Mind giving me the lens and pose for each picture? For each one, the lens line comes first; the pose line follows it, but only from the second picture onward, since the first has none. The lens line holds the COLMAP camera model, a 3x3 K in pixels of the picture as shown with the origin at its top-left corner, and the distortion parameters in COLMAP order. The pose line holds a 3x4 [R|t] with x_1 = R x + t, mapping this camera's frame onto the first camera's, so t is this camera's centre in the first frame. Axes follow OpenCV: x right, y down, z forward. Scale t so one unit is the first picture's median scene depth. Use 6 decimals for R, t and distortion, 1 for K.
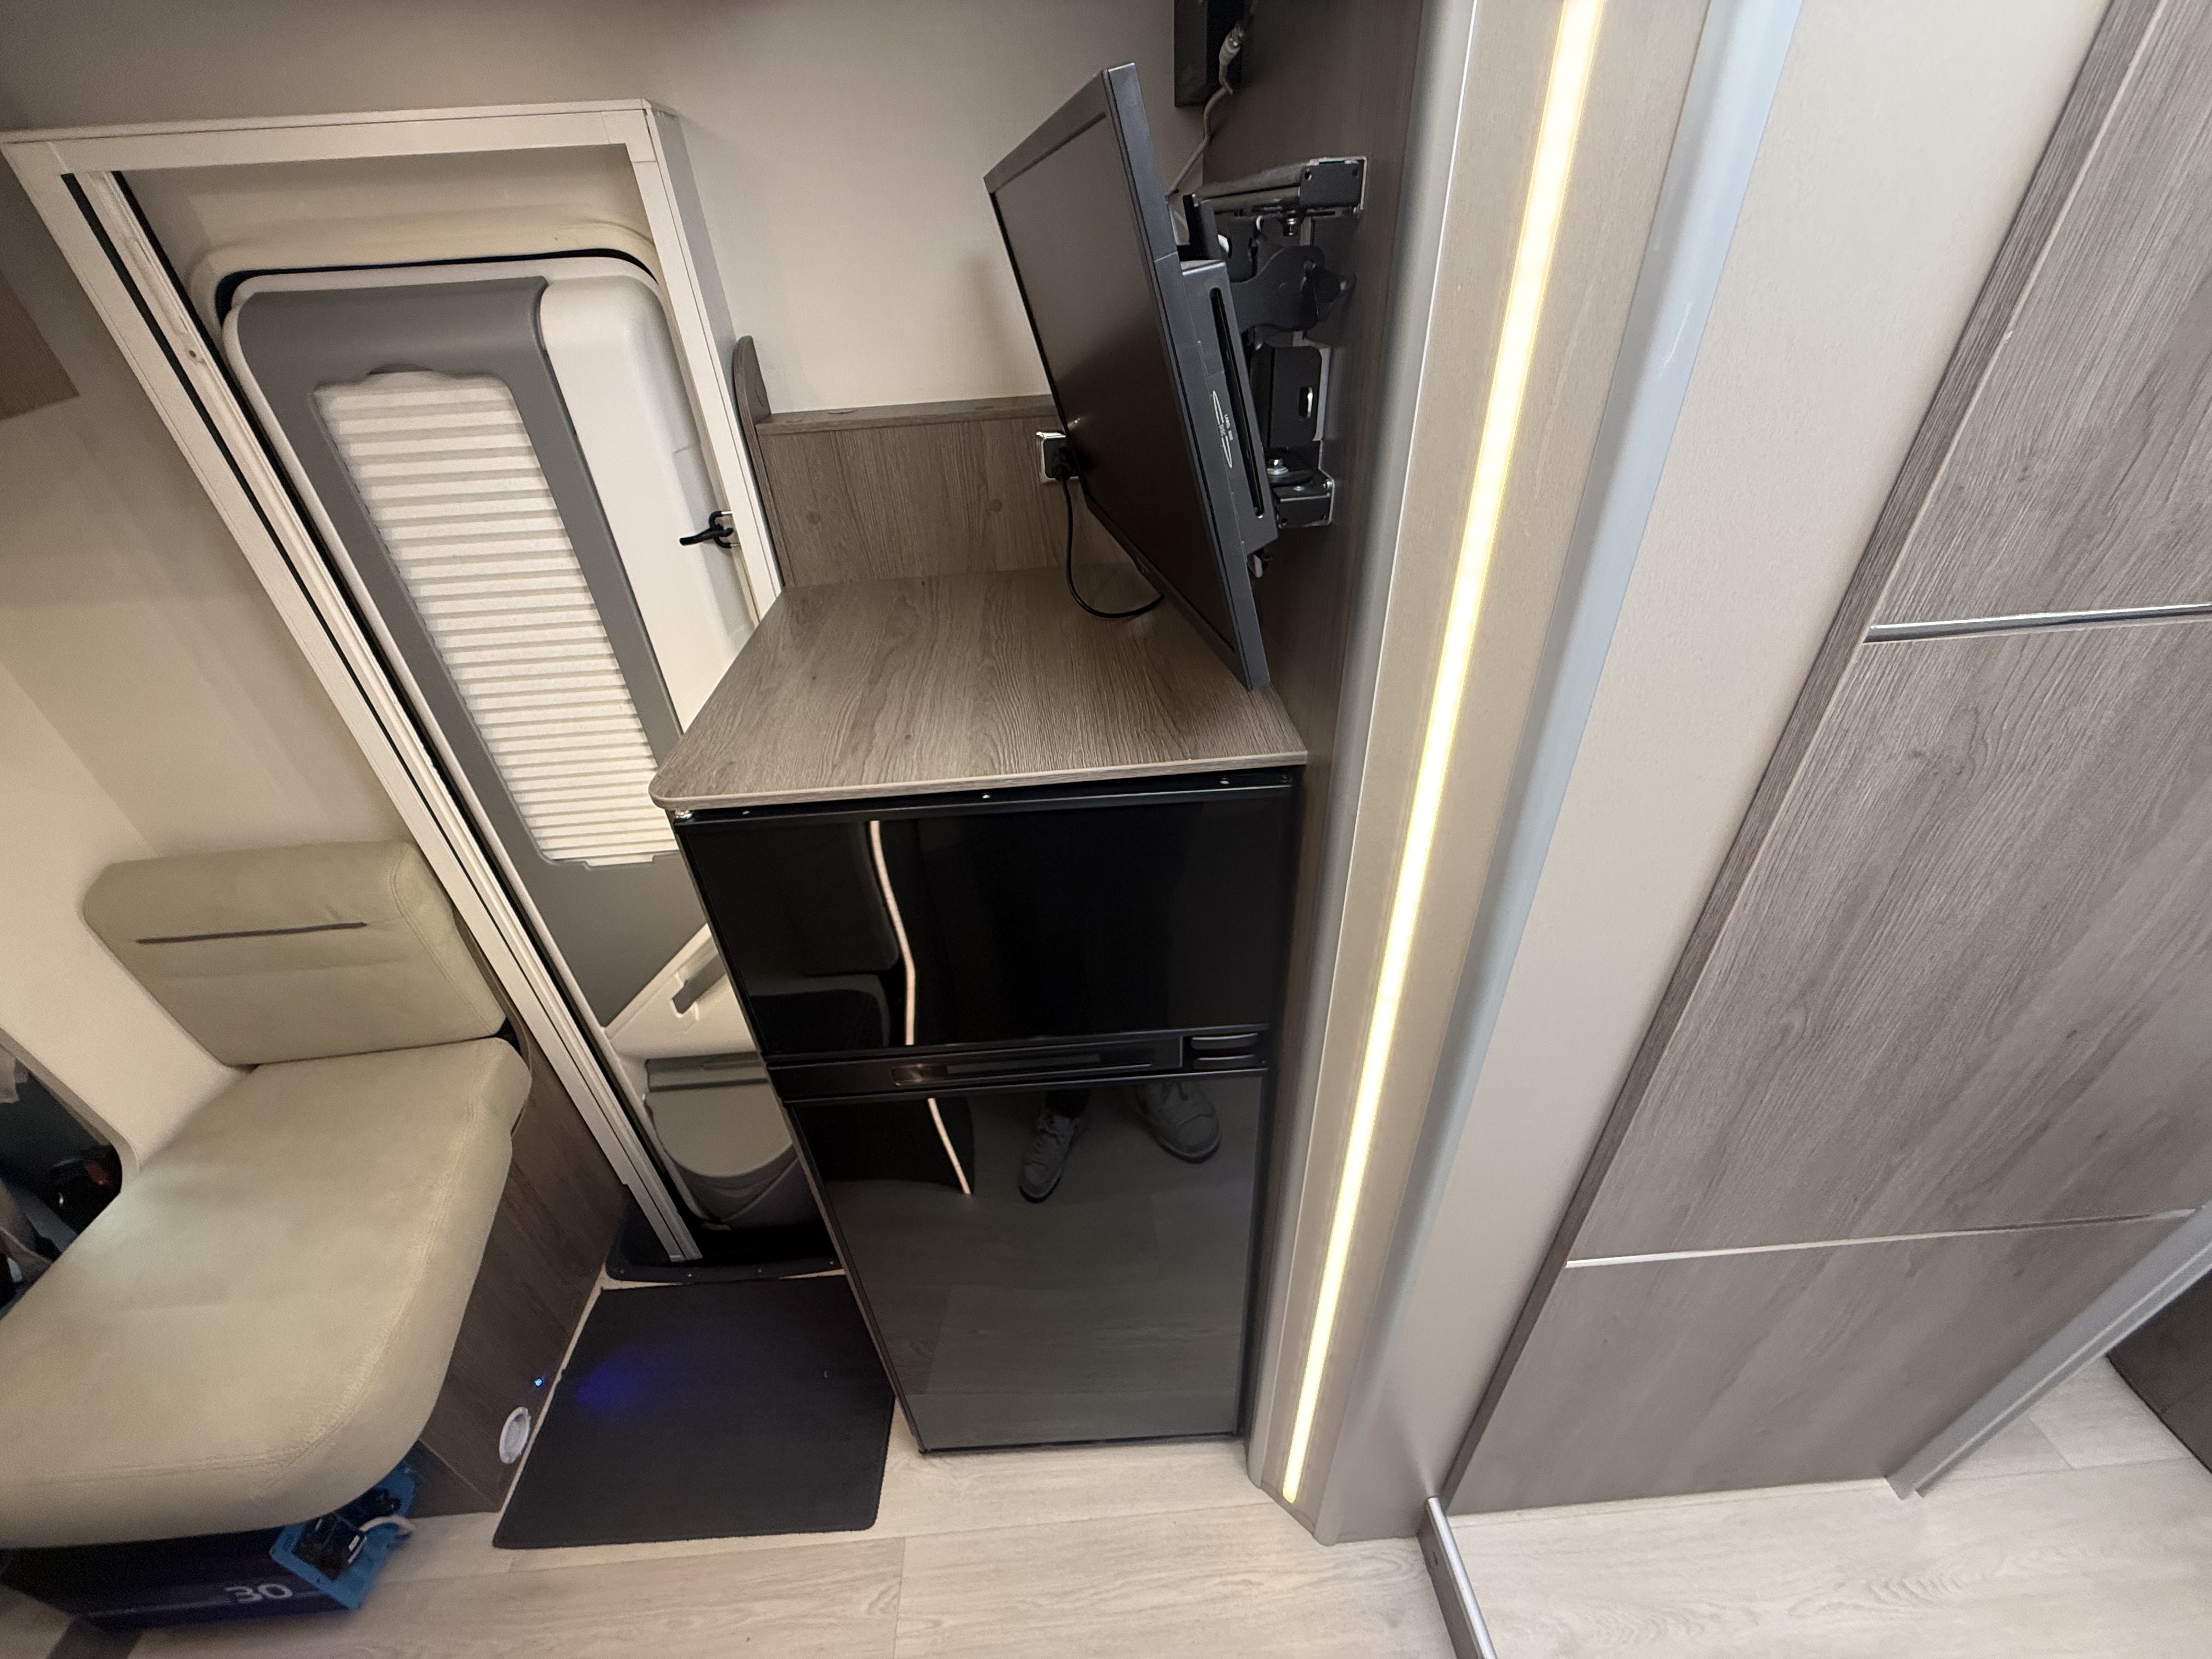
lens RADIAL K [[876.7, 0, 1099.1], [0, 876.7, 826.7], [0, 0, 1]] dist [-0.003717, -0.000122]
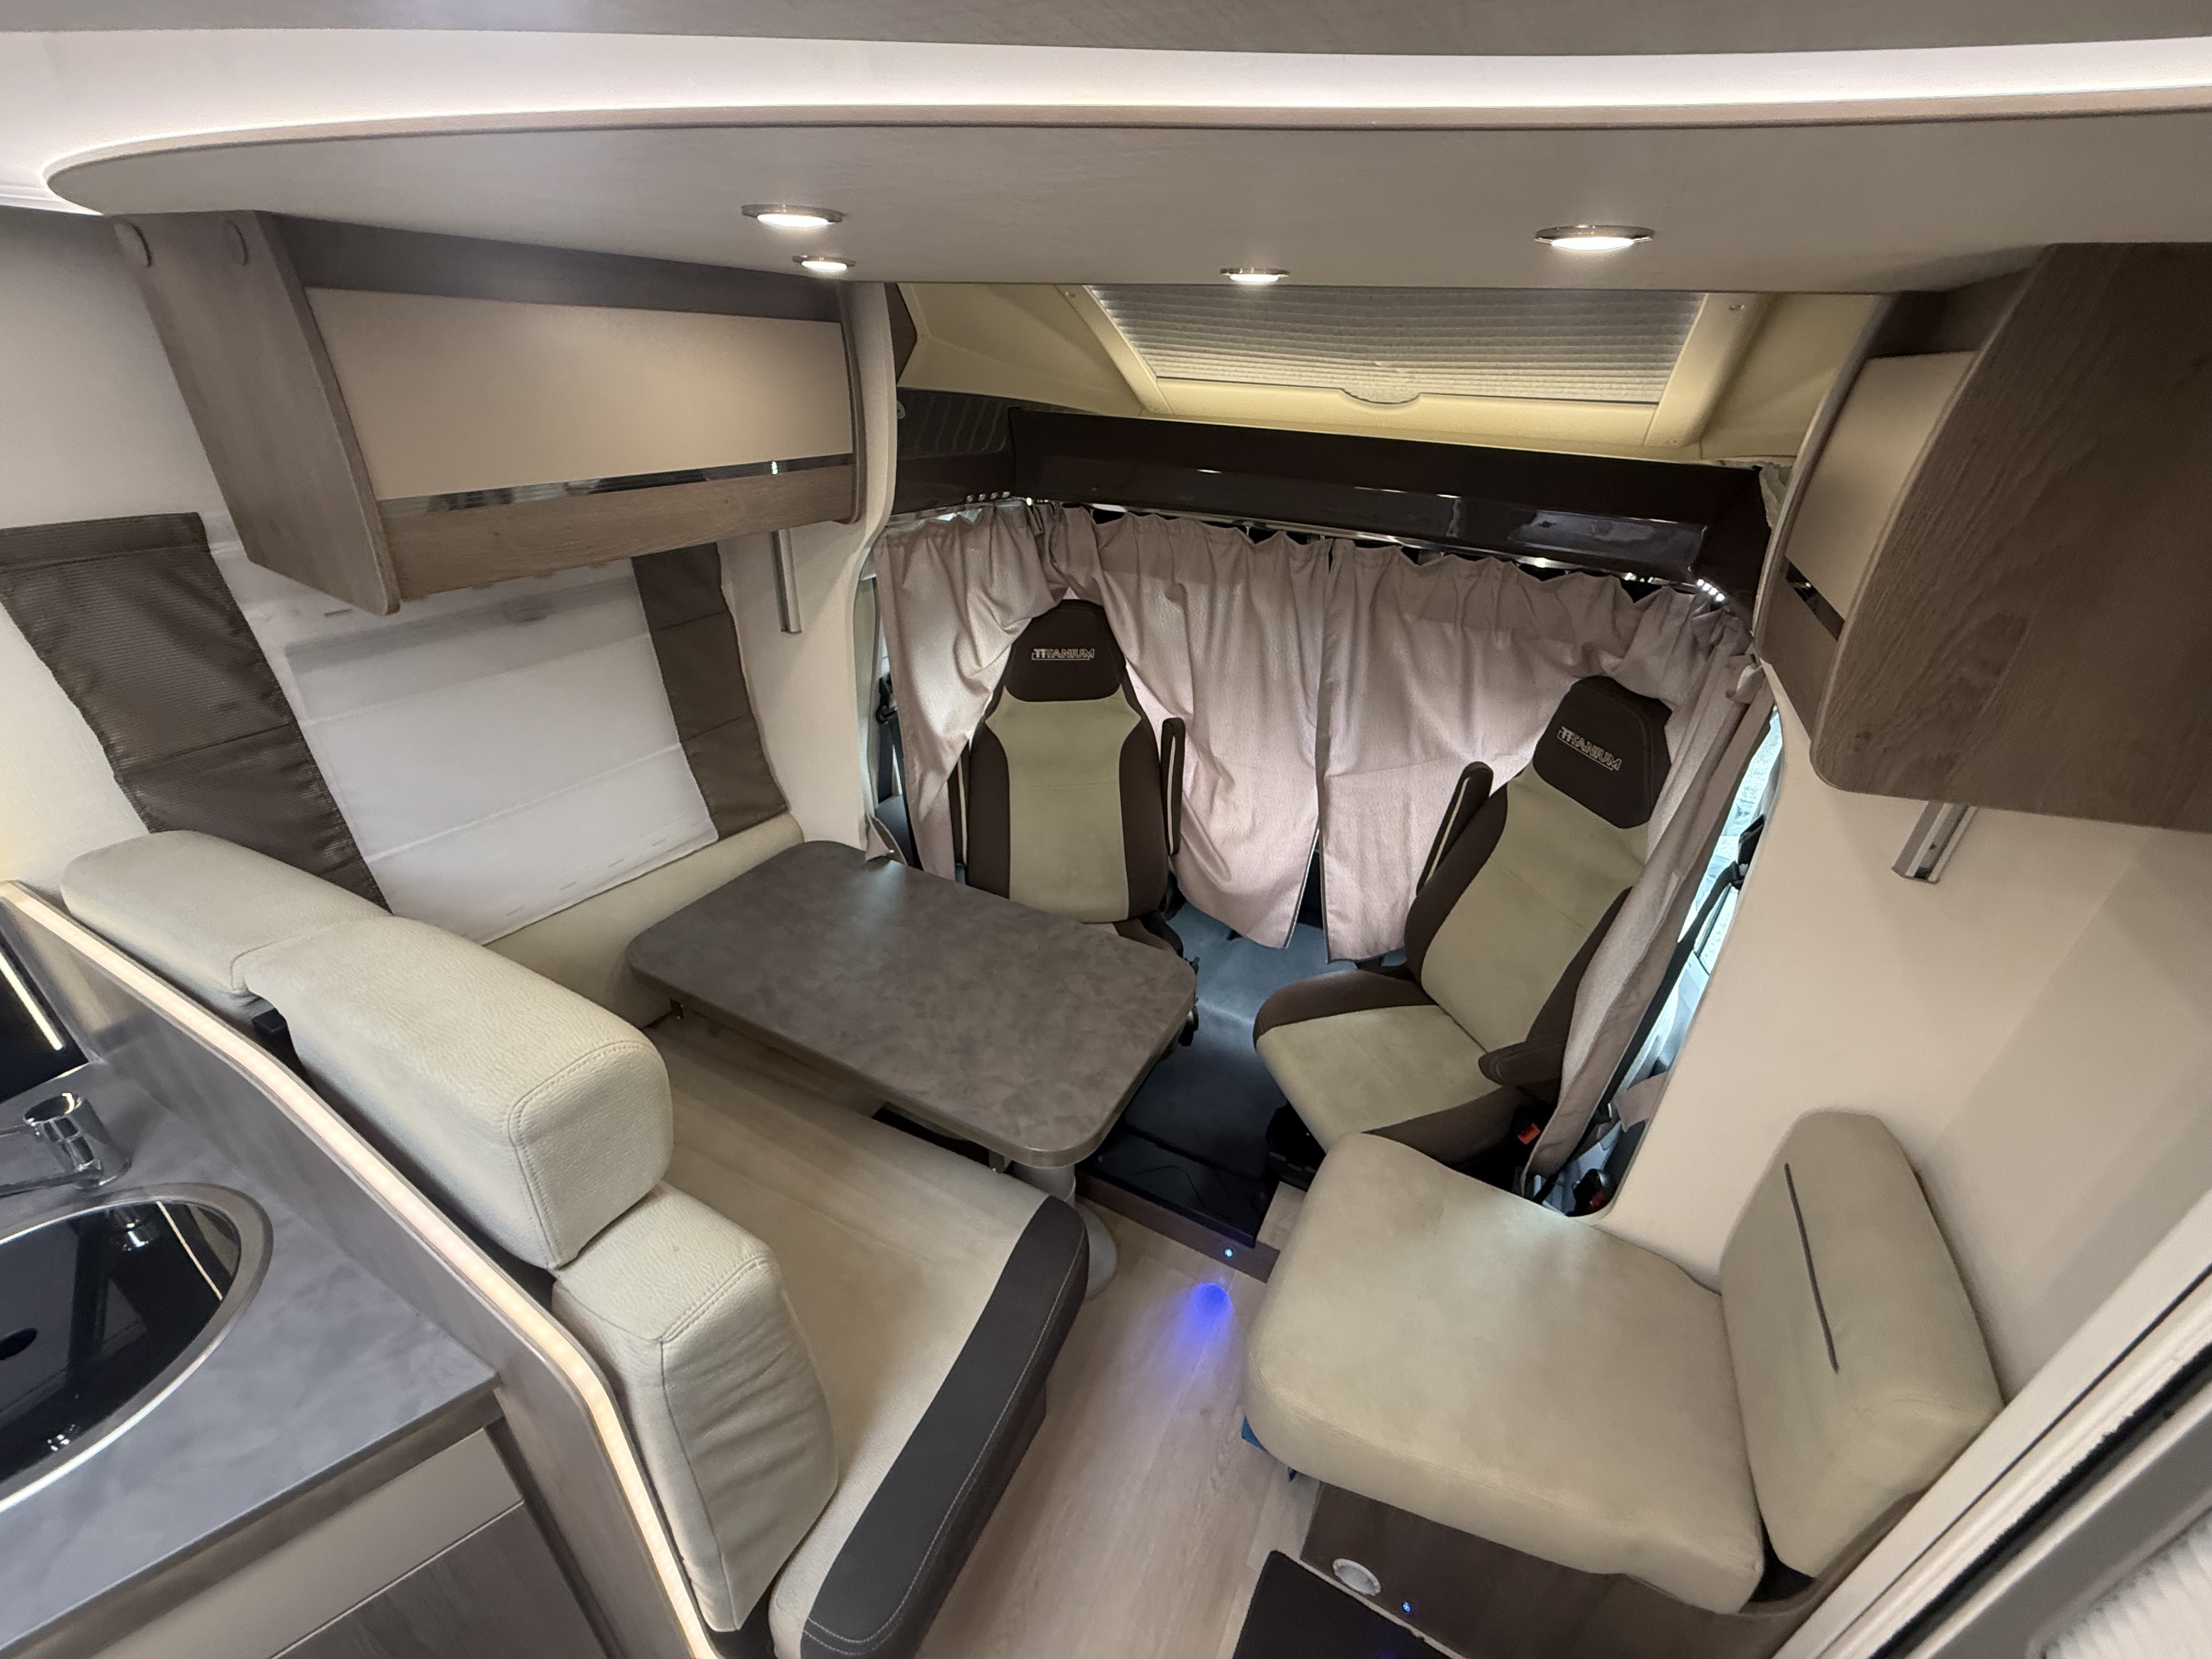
lens RADIAL K [[876.7, 0, 1099.1], [0, 876.7, 826.7], [0, 0, 1]] dist [-0.003717, -0.000122]
pose [[-0.520068, 0.423925, -0.741496, -0.158749], [-0.499448, 0.553307, 0.666636, -0.347099], [0.692879, 0.717035, -0.076029, 0.296244]]
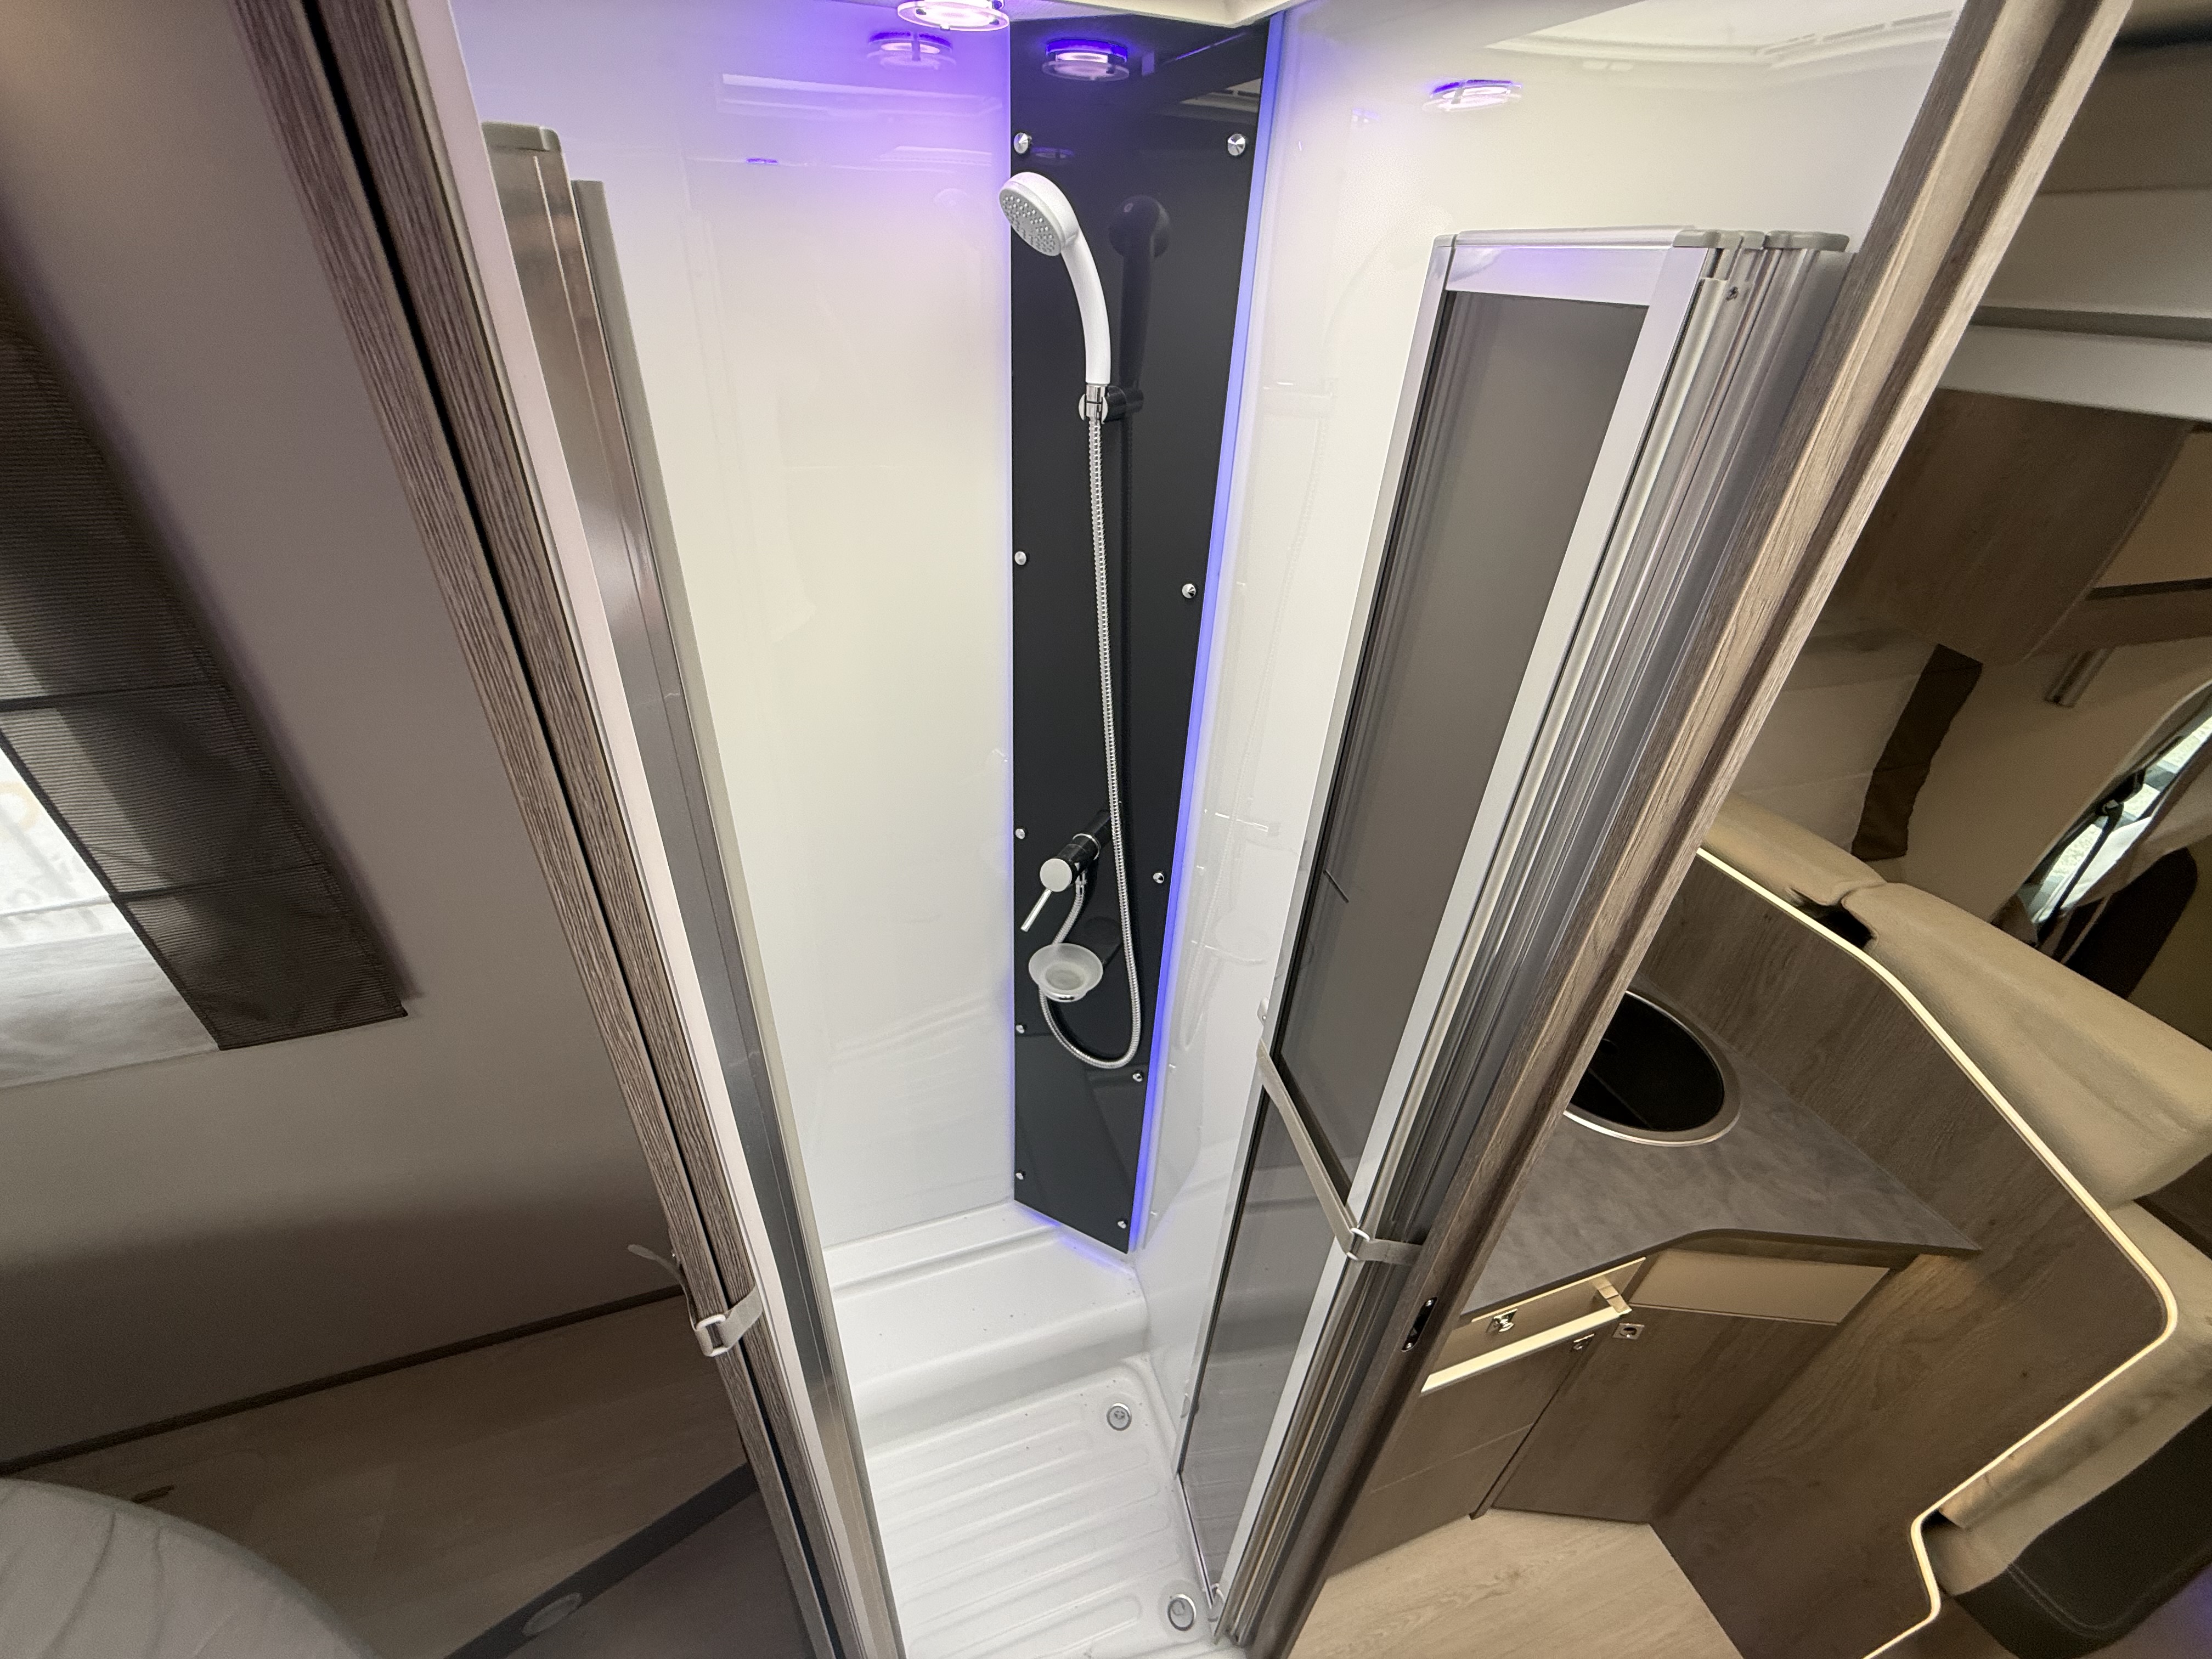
lens RADIAL K [[887.2, 0, 1097.3], [0, 887.2, 830.4], [0, 0, 1]] dist [-0.001186, 0.000387]
pose [[-0.966298, 0.135552, -0.218847, 0.757524], [-0.153832, 0.377588, 0.913106, -0.307279], [0.206407, 0.915998, -0.344010, -0.033929]]
